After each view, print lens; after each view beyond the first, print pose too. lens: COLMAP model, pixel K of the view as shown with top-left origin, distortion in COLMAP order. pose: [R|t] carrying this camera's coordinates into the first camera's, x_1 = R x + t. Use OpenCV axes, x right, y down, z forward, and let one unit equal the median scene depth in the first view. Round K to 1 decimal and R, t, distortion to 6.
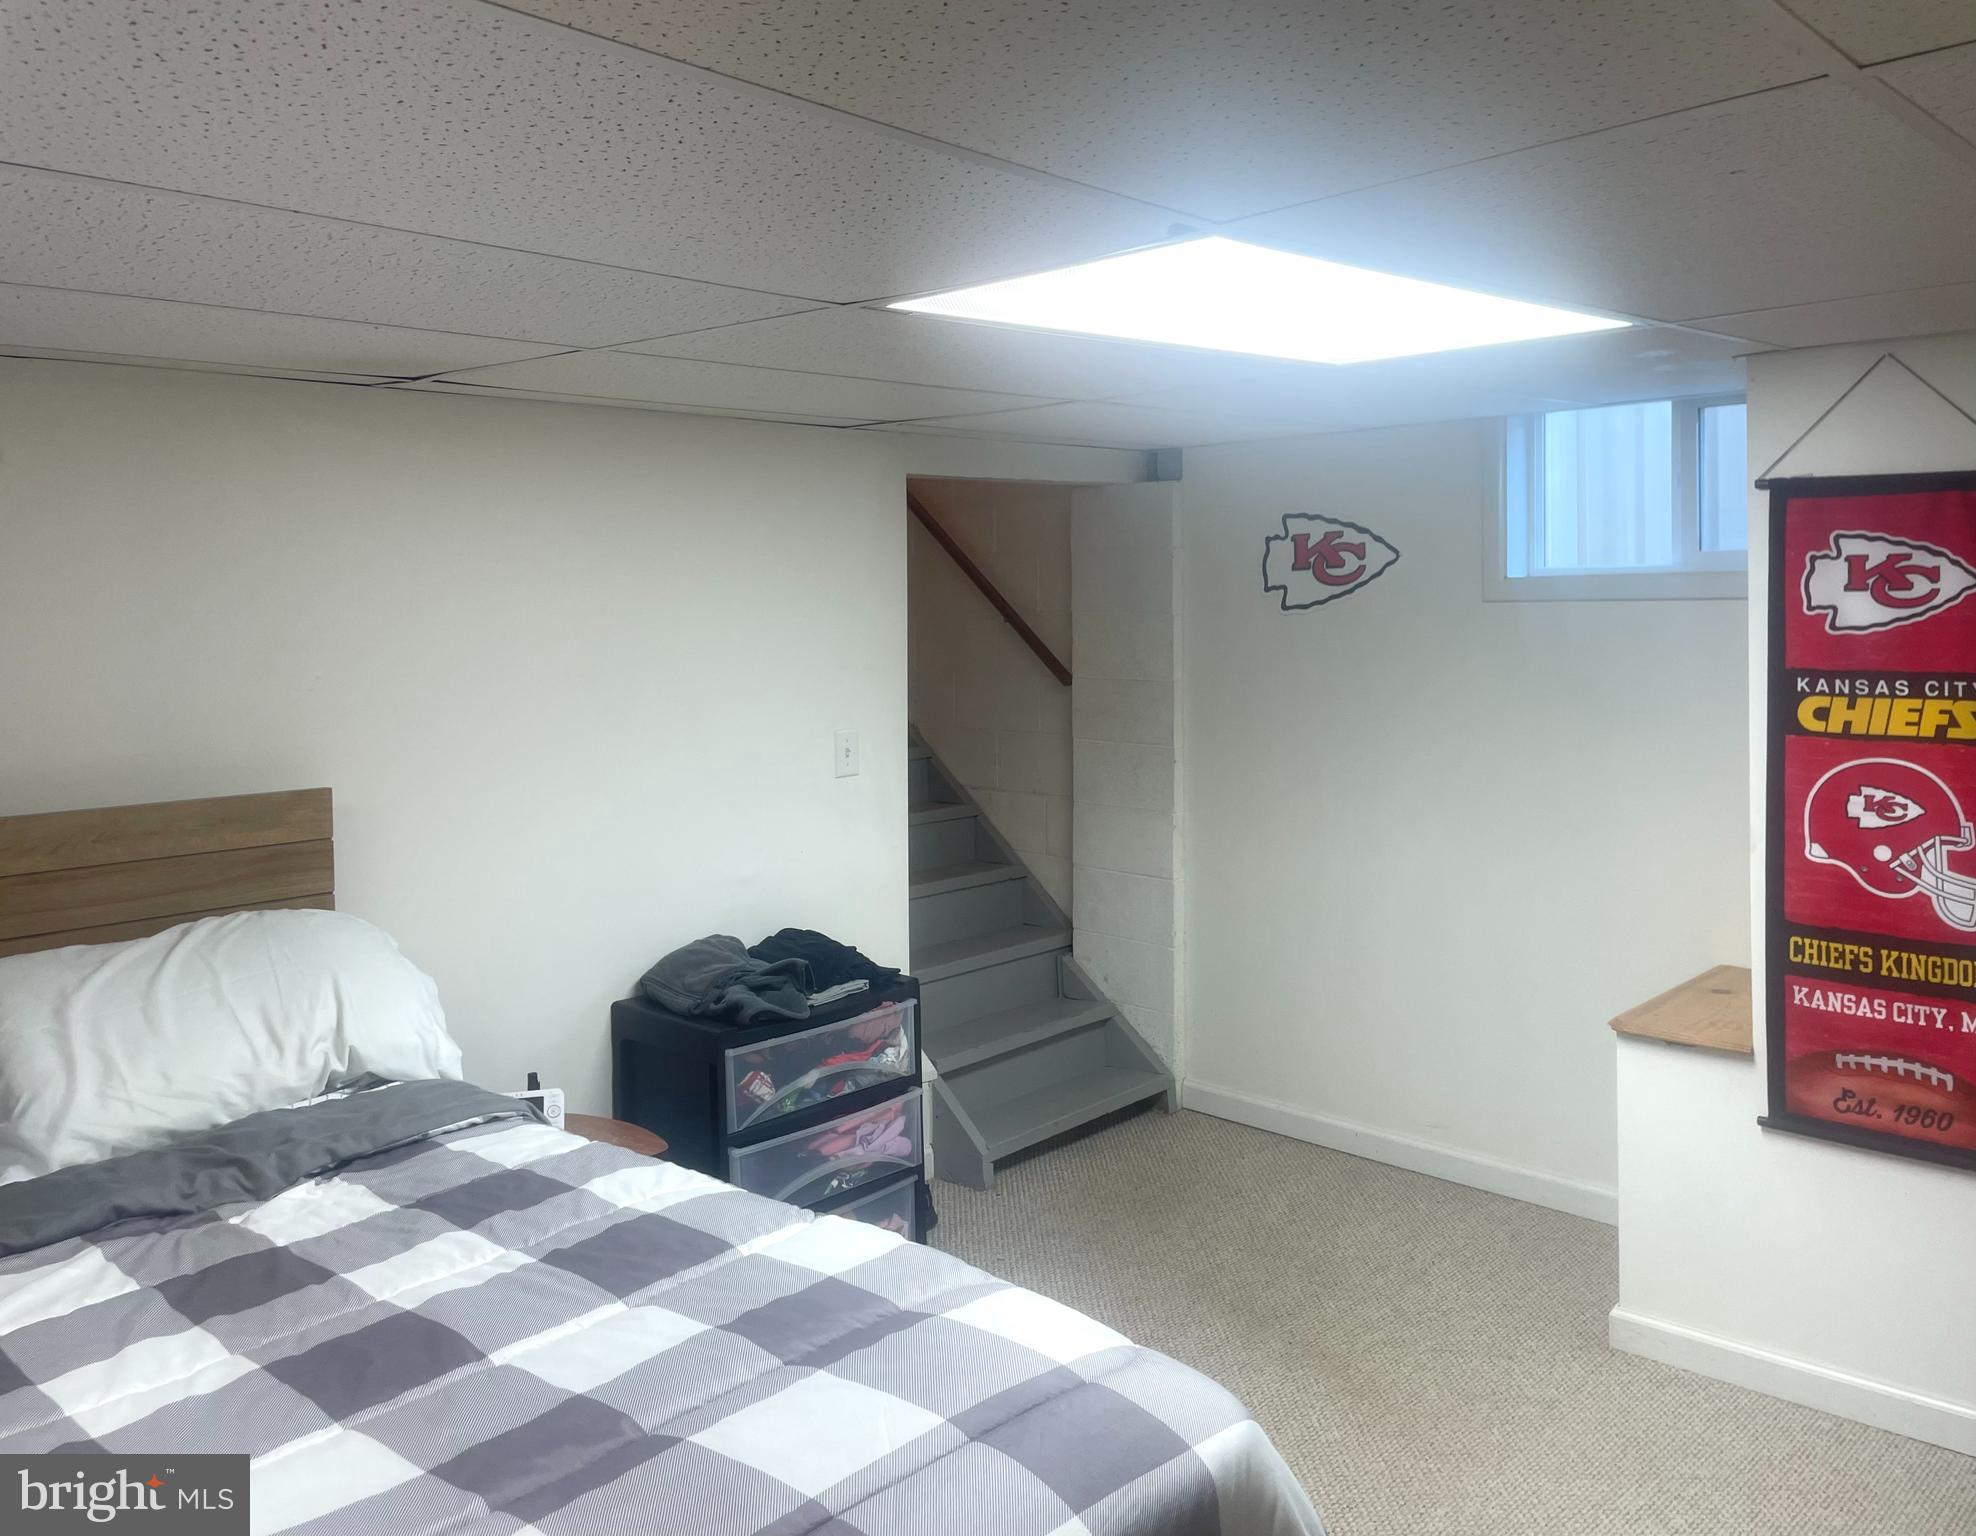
lens RADIAL K [[1606.3, 0, 983.6], [0, 1606.3, 698.0], [0, 0, 1]] dist [0.126551, -0.148615]
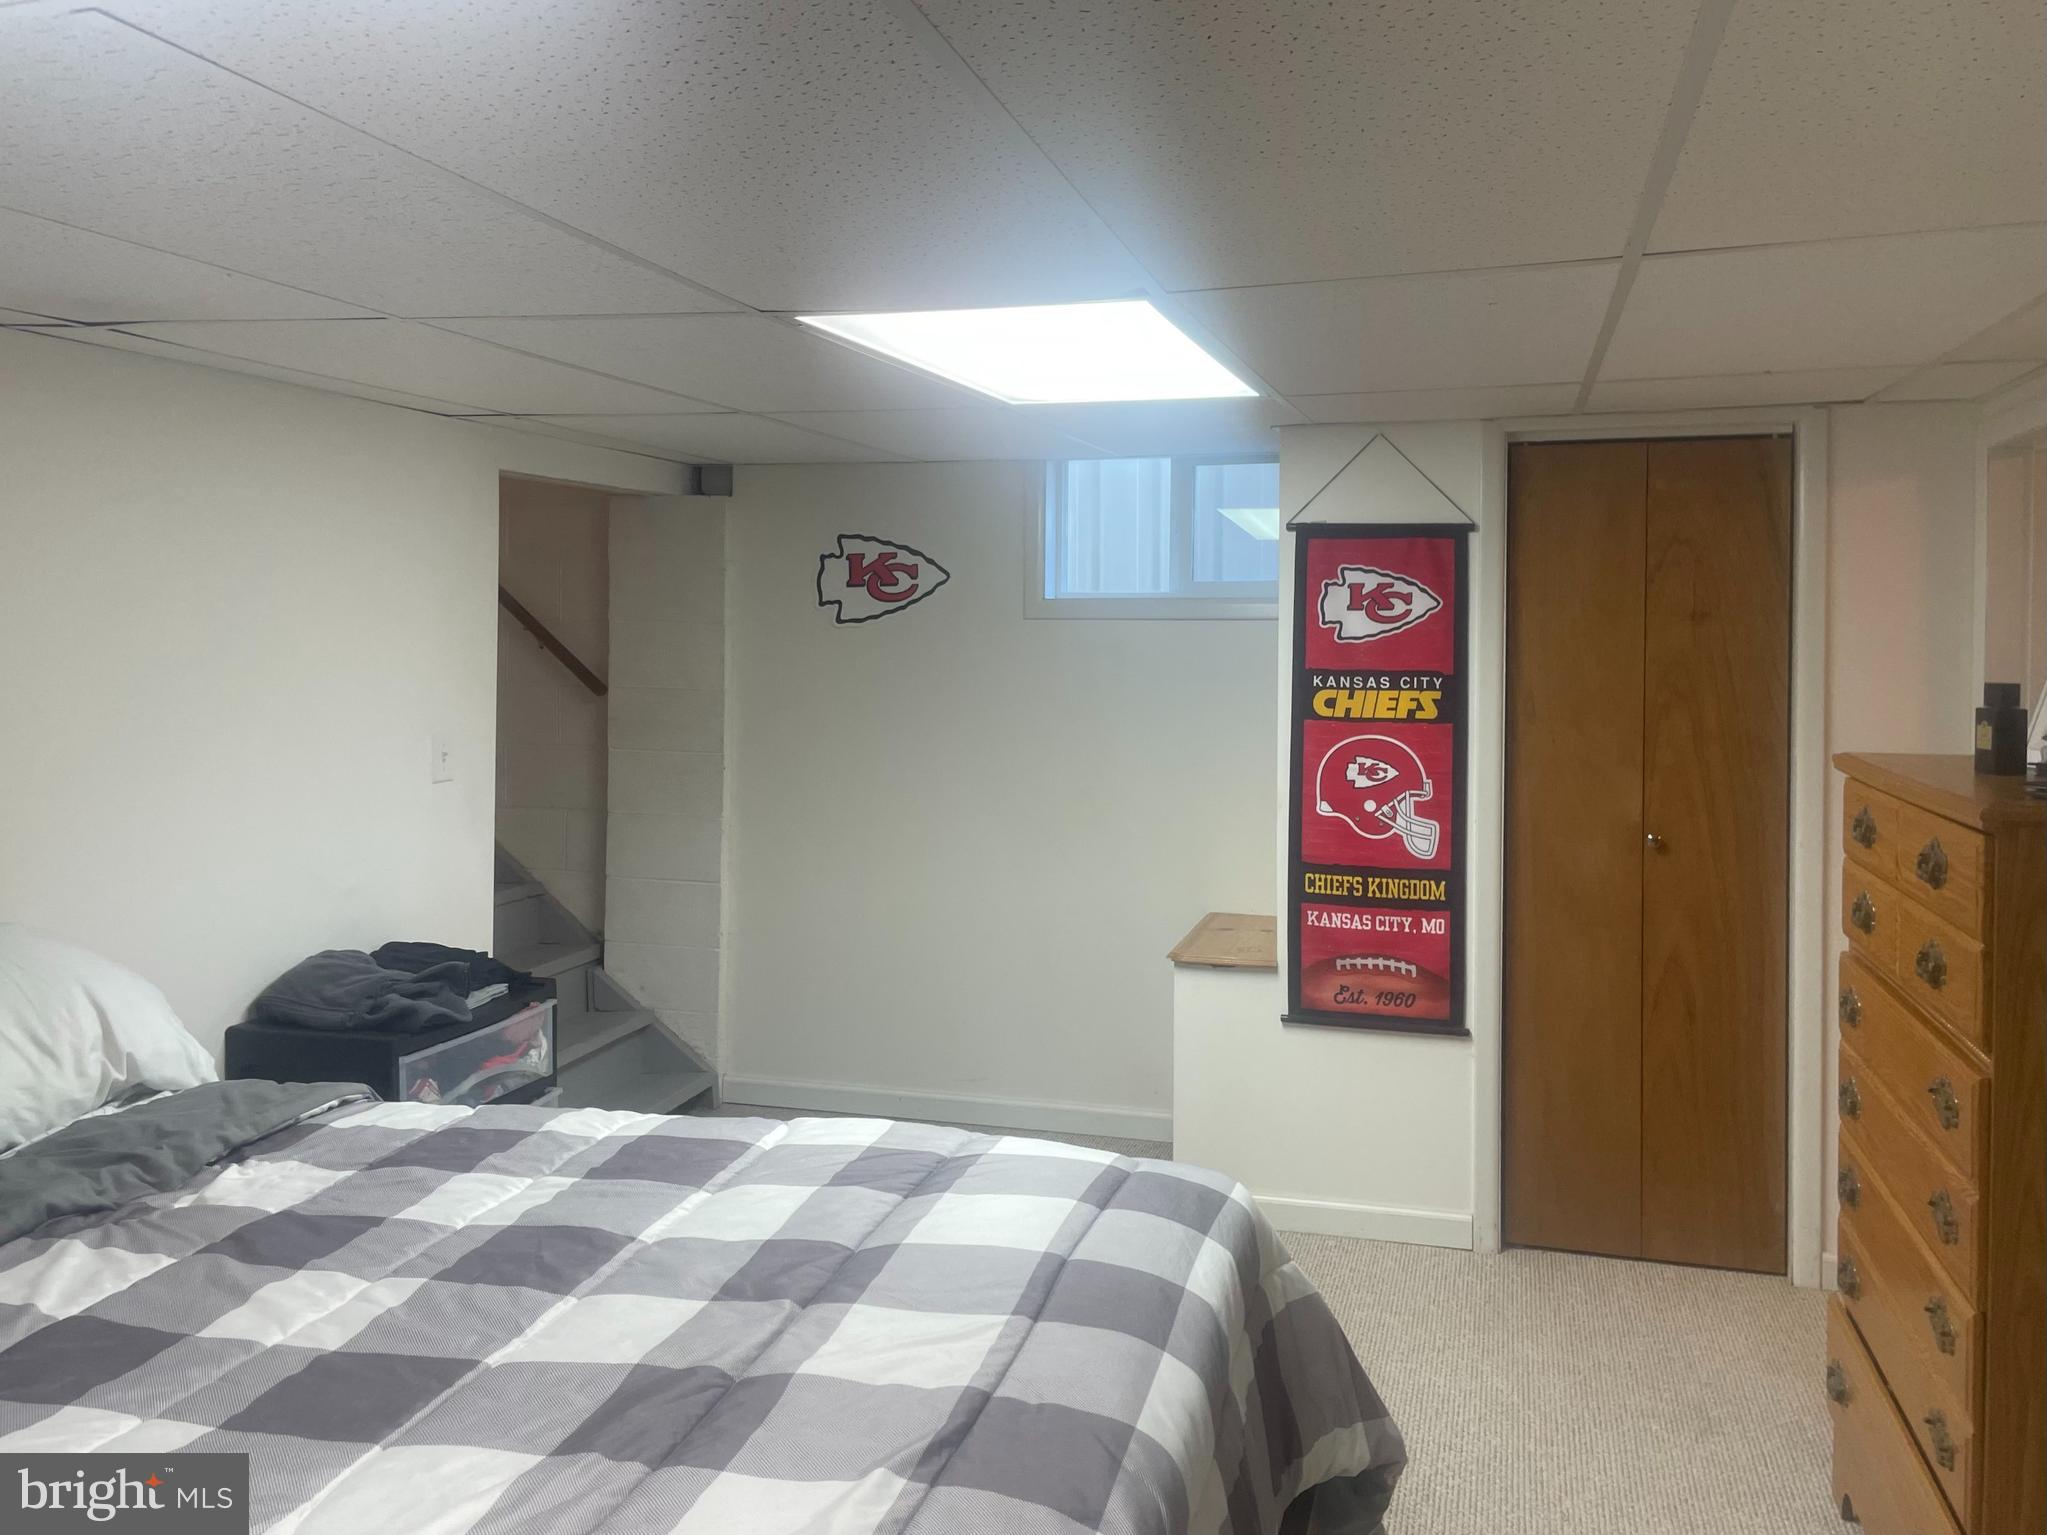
lens RADIAL K [[1708.9, 0, 1023.5], [0, 1708.9, 767.5], [0, 0, 1]] dist [0.184967, -0.218152]
pose [[0.875628, -0.016067, 0.482719, -0.379004], [0.011073, 0.999852, 0.013193, 0.040723], [-0.482859, -0.006207, 0.875676, -0.096306]]
